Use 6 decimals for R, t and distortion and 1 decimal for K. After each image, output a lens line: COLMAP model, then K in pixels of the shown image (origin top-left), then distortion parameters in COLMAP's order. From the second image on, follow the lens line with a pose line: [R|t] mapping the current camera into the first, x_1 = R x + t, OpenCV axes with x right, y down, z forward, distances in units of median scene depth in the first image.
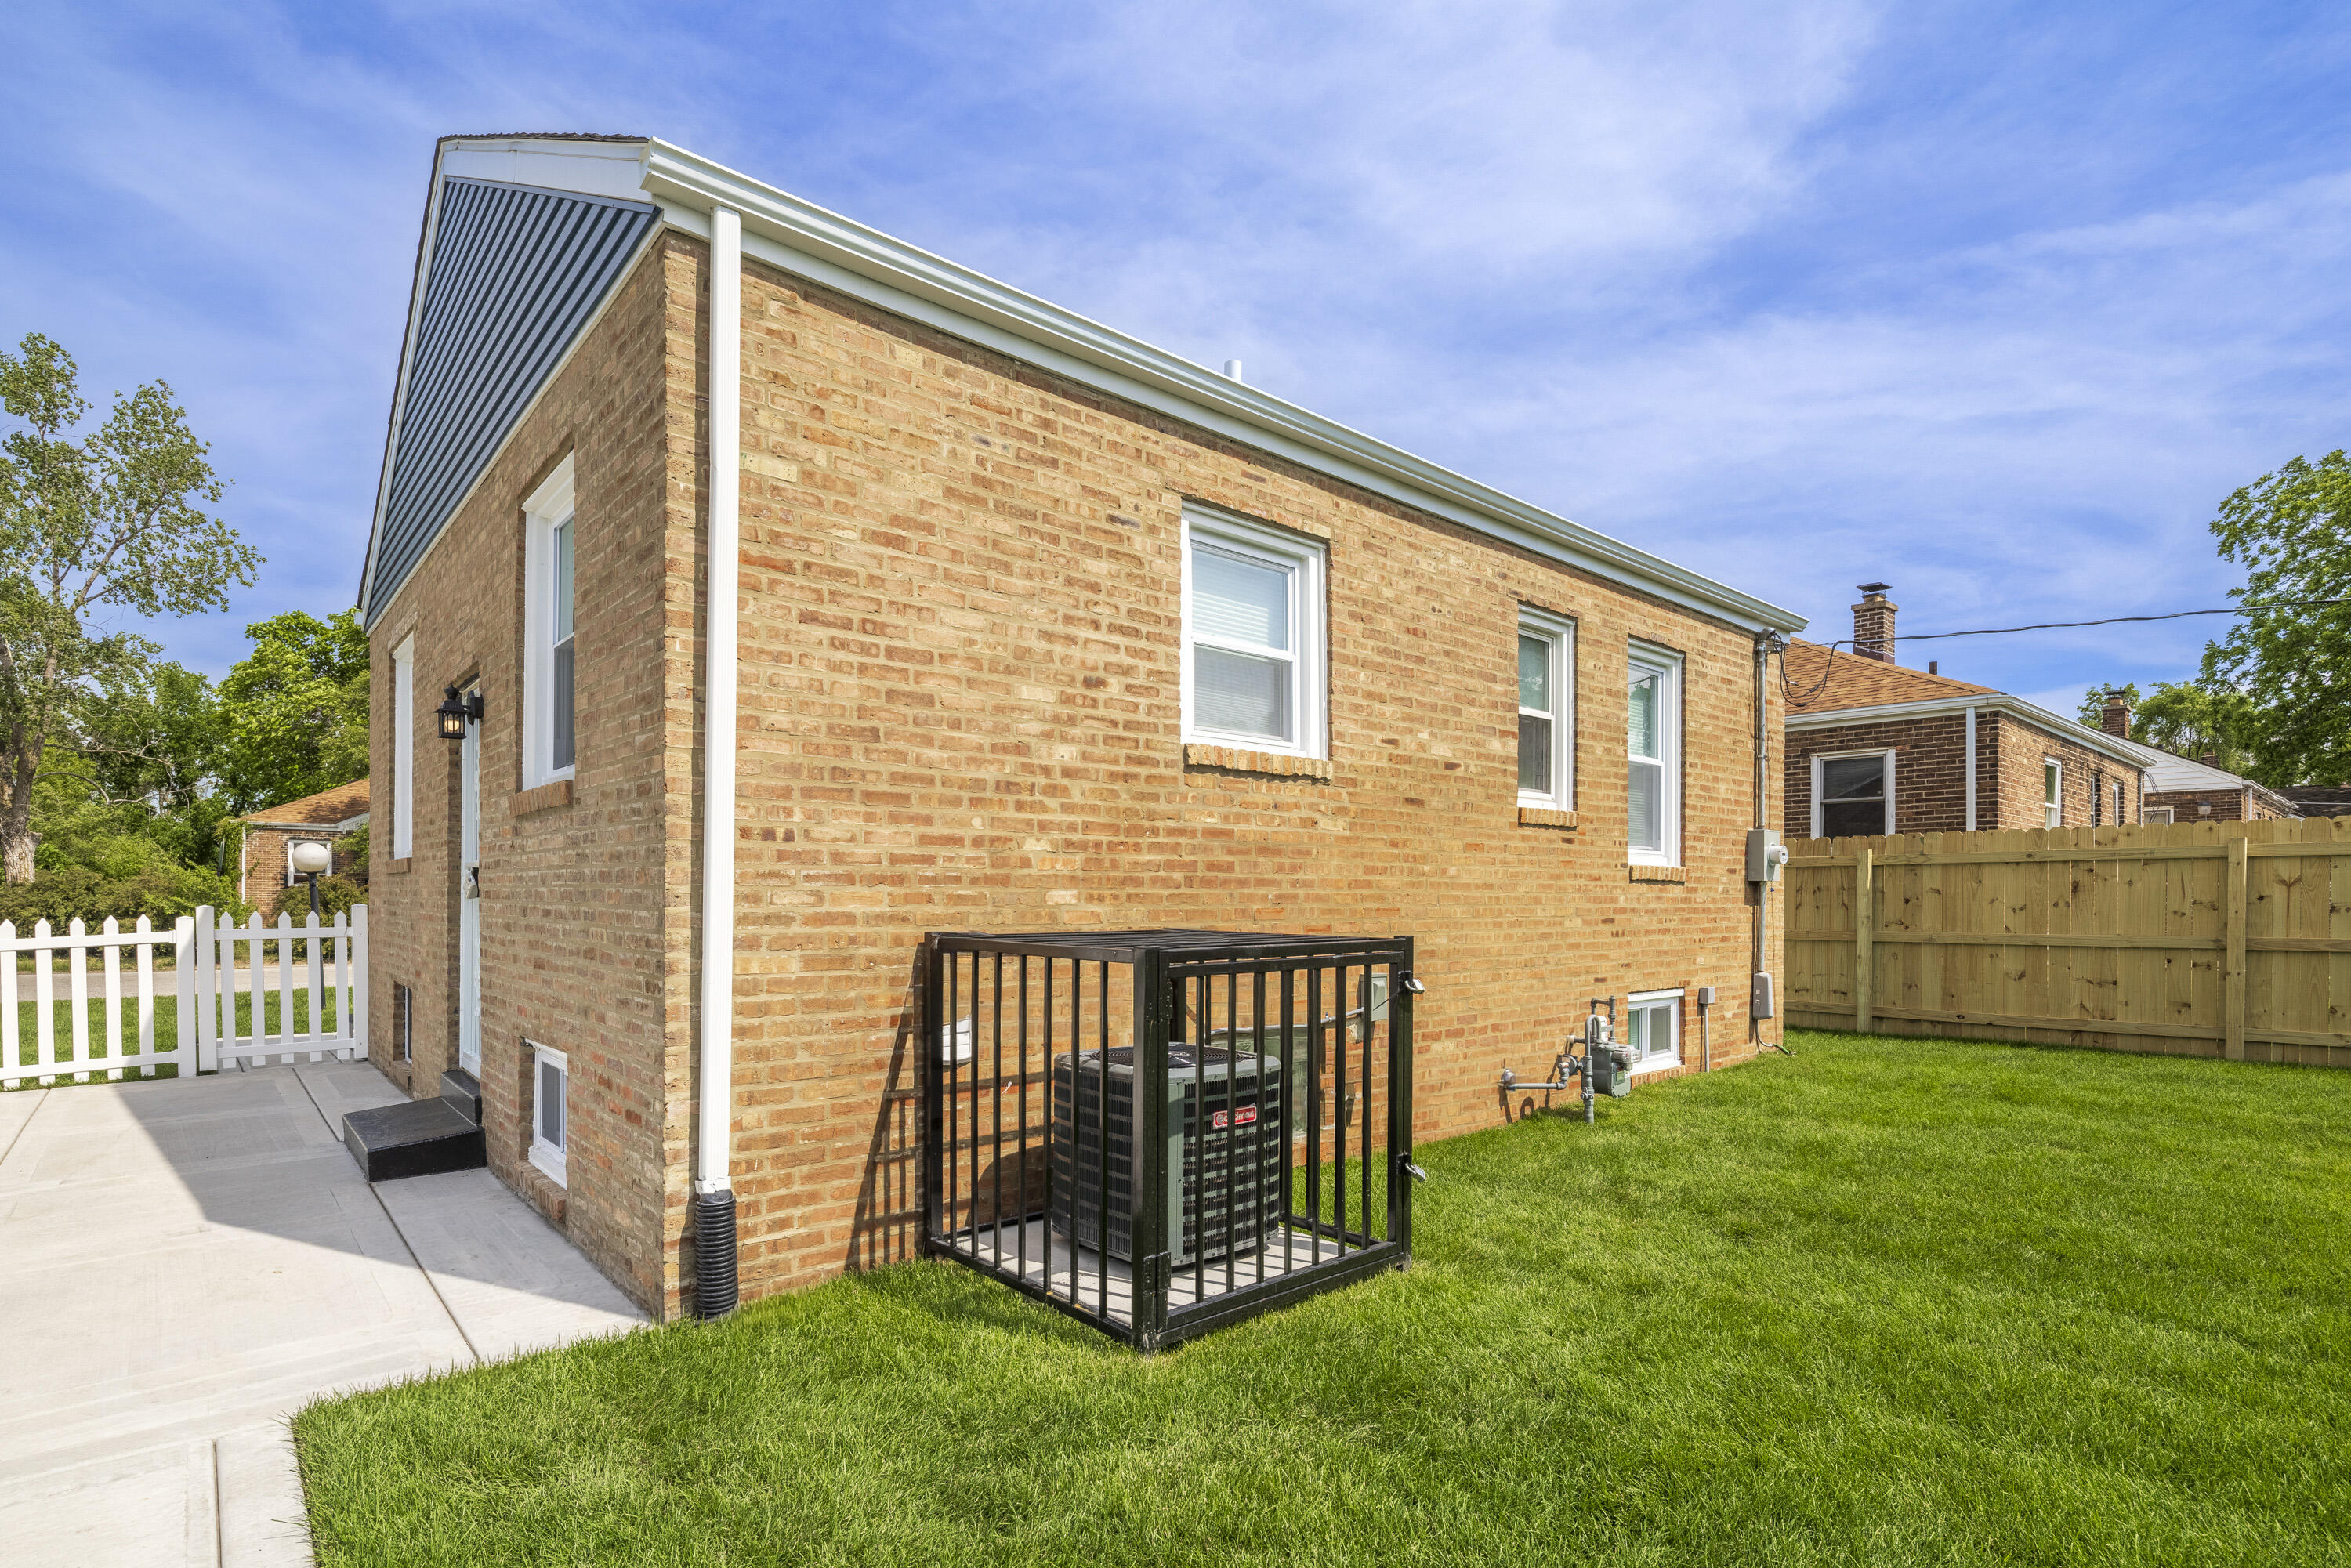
lens RADIAL K [[1161.4, 0, 1210.3], [0, 1161.4, 911.0], [0, 0, 1]] dist [0.003382, -0.002088]
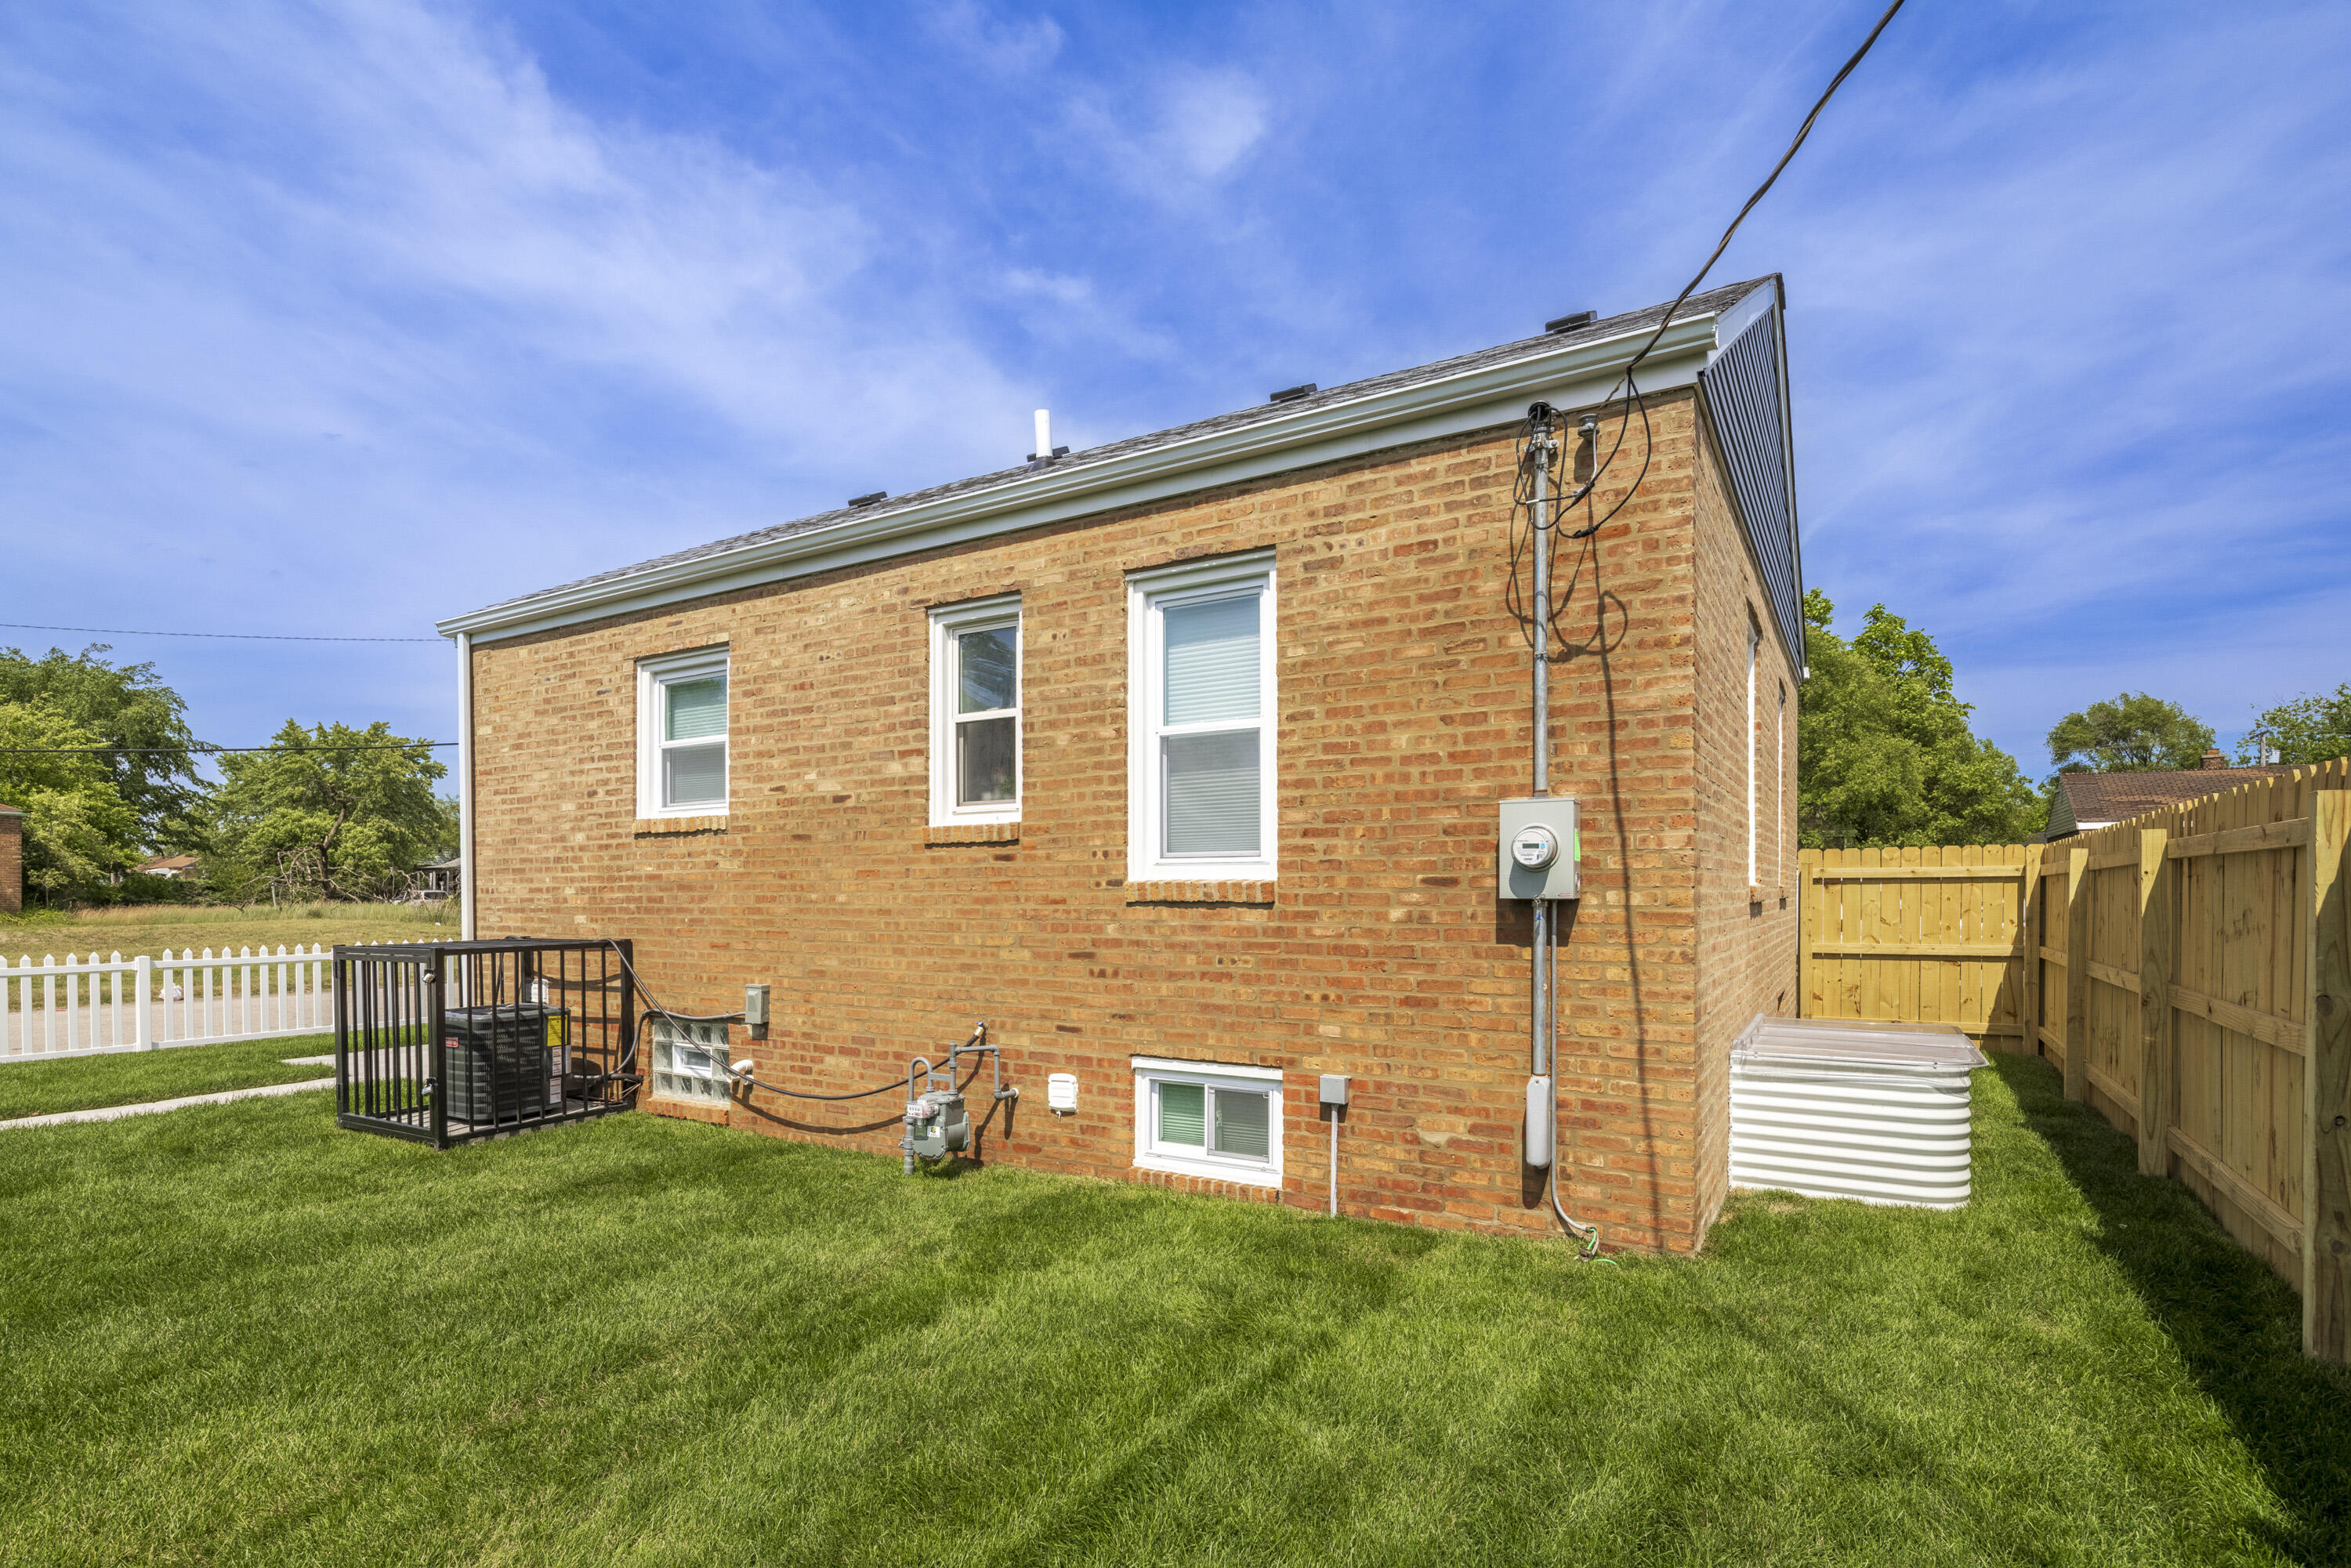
lens RADIAL K [[1161.4, 0, 1178.7], [0, 1161.4, 915.9], [0, 0, 1]] dist [0.003382, -0.002088]
pose [[0.277084, 0.013786, -0.960747, 1.588191], [-0.007714, 0.999897, 0.012123, -0.039970], [0.960815, 0.004052, 0.277162, 1.210828]]
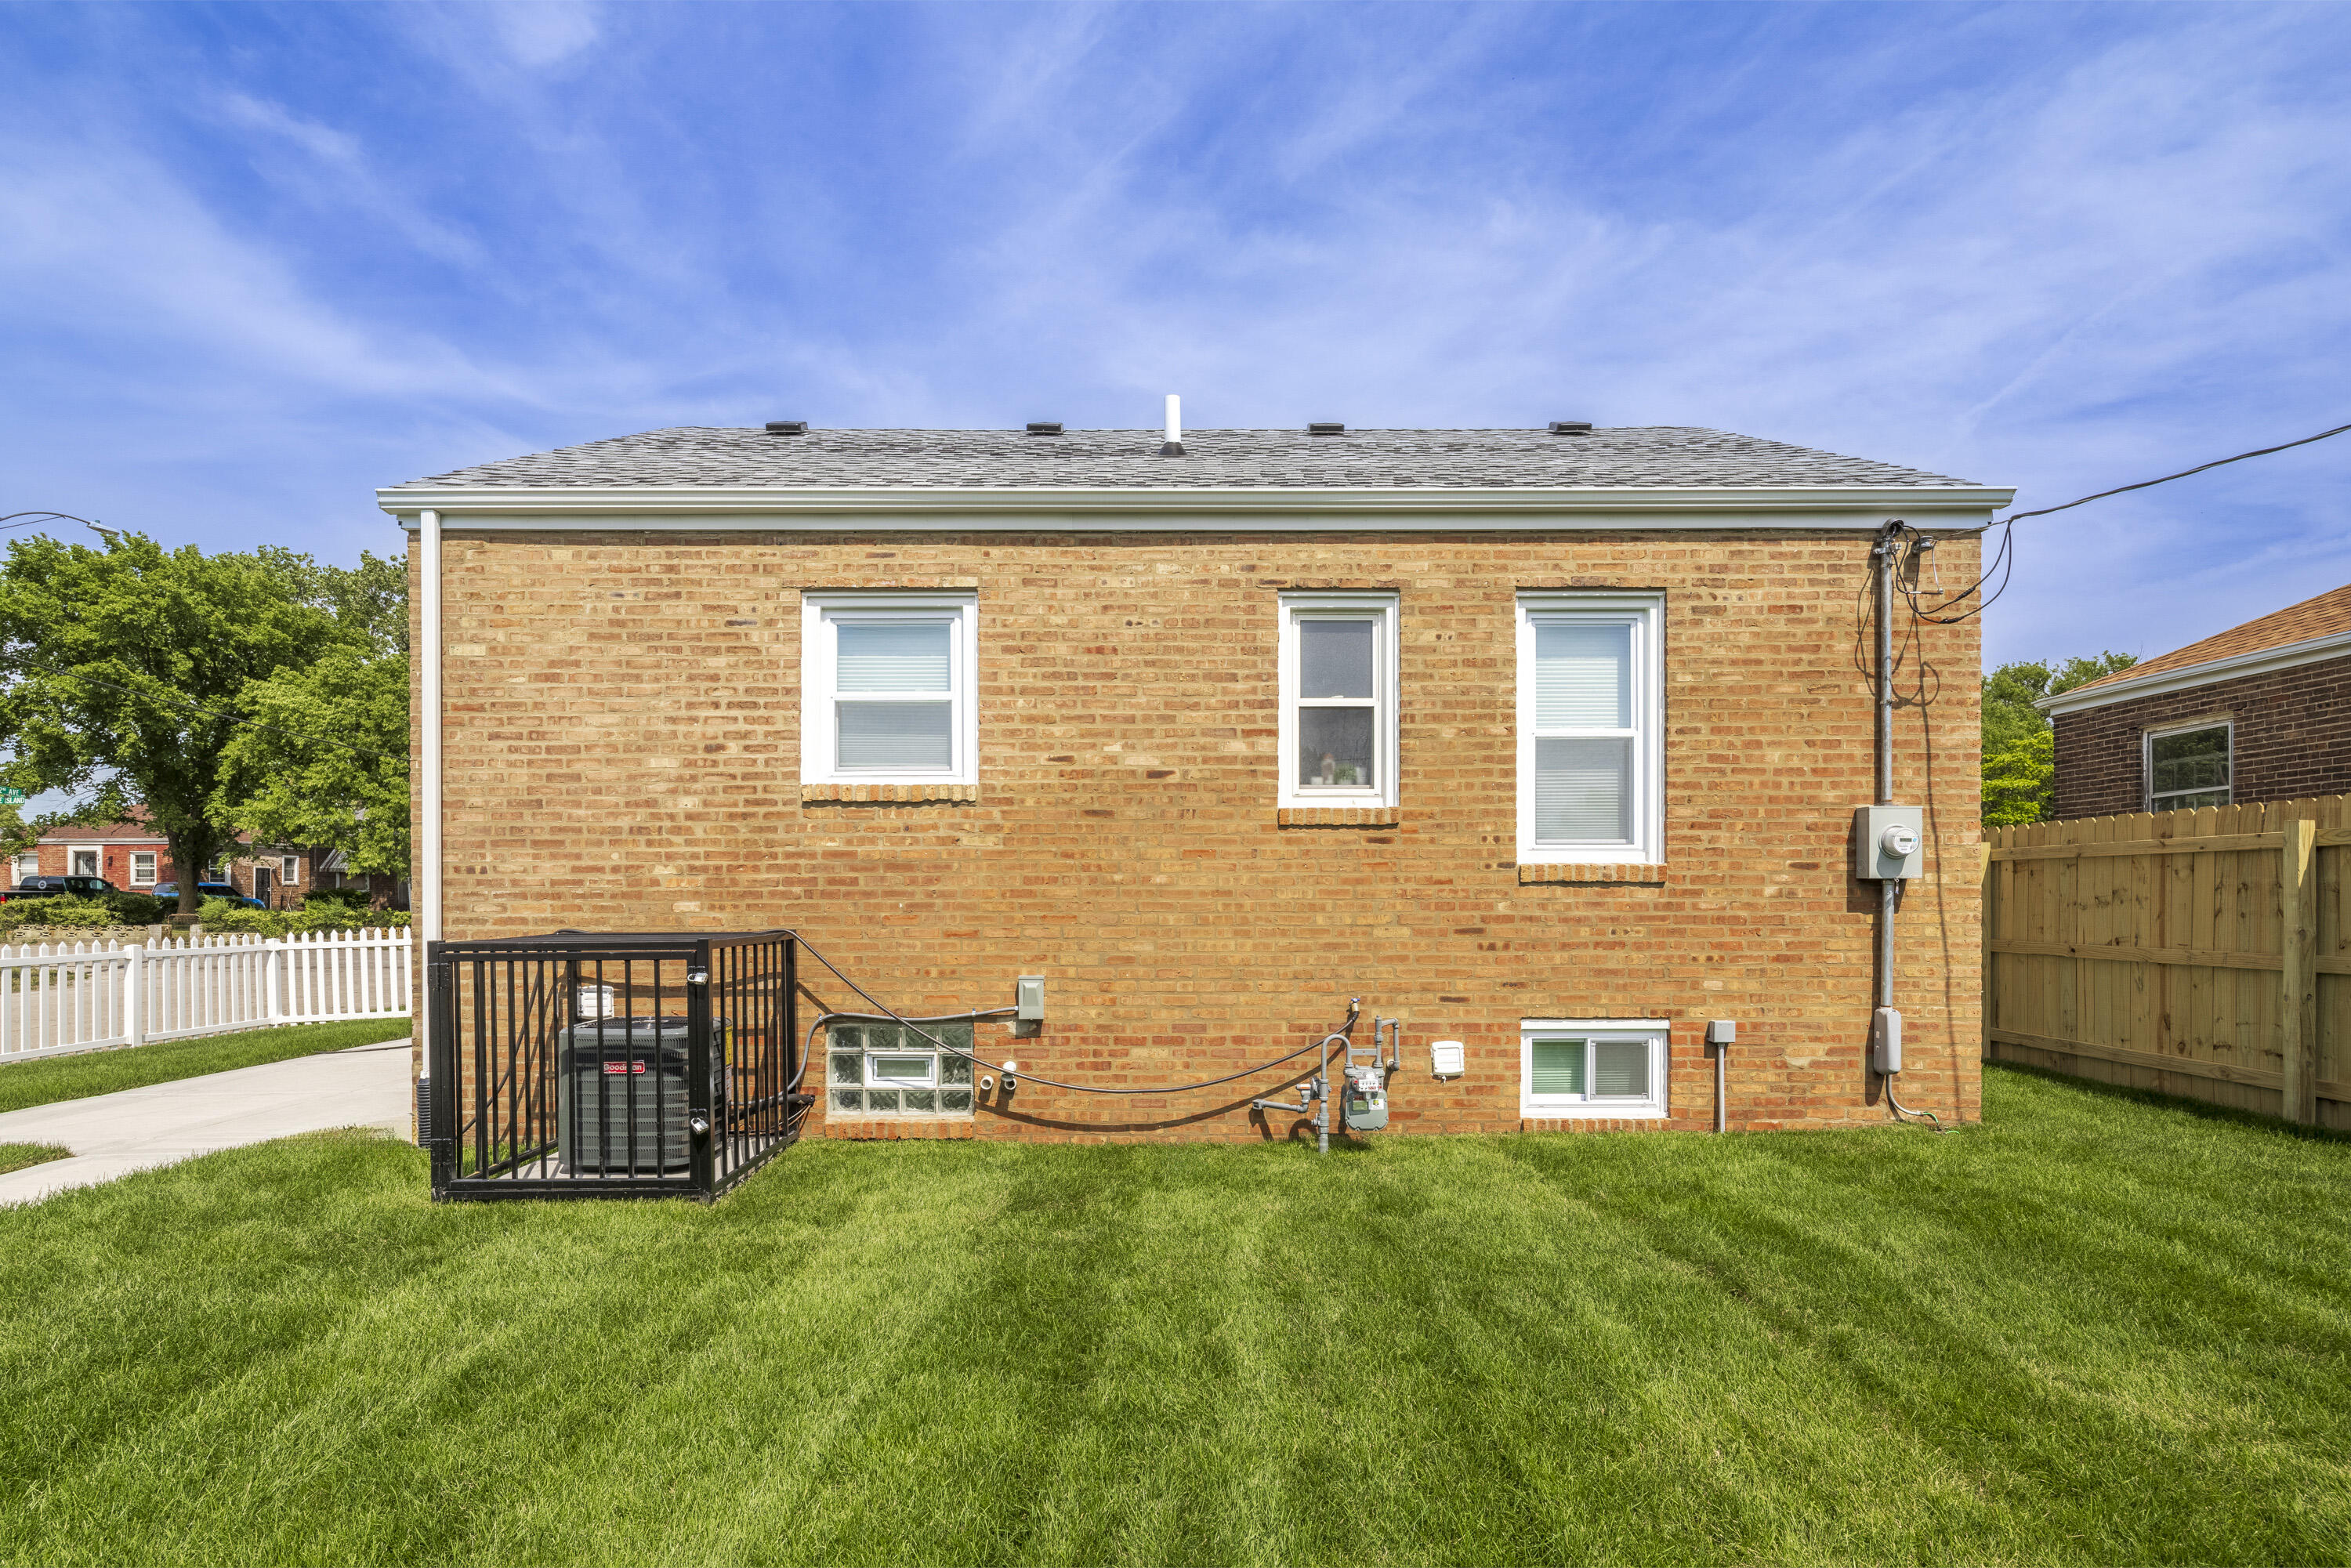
lens RADIAL K [[1161.4, 0, 1195.3], [0, 1161.4, 911.9], [0, 0, 1]] dist [0.003382, -0.002088]
pose [[0.743430, 0.005707, -0.668789, 1.092368], [-0.003525, 0.999983, 0.004615, -0.012772], [0.668804, -0.001074, 0.743438, 0.329405]]
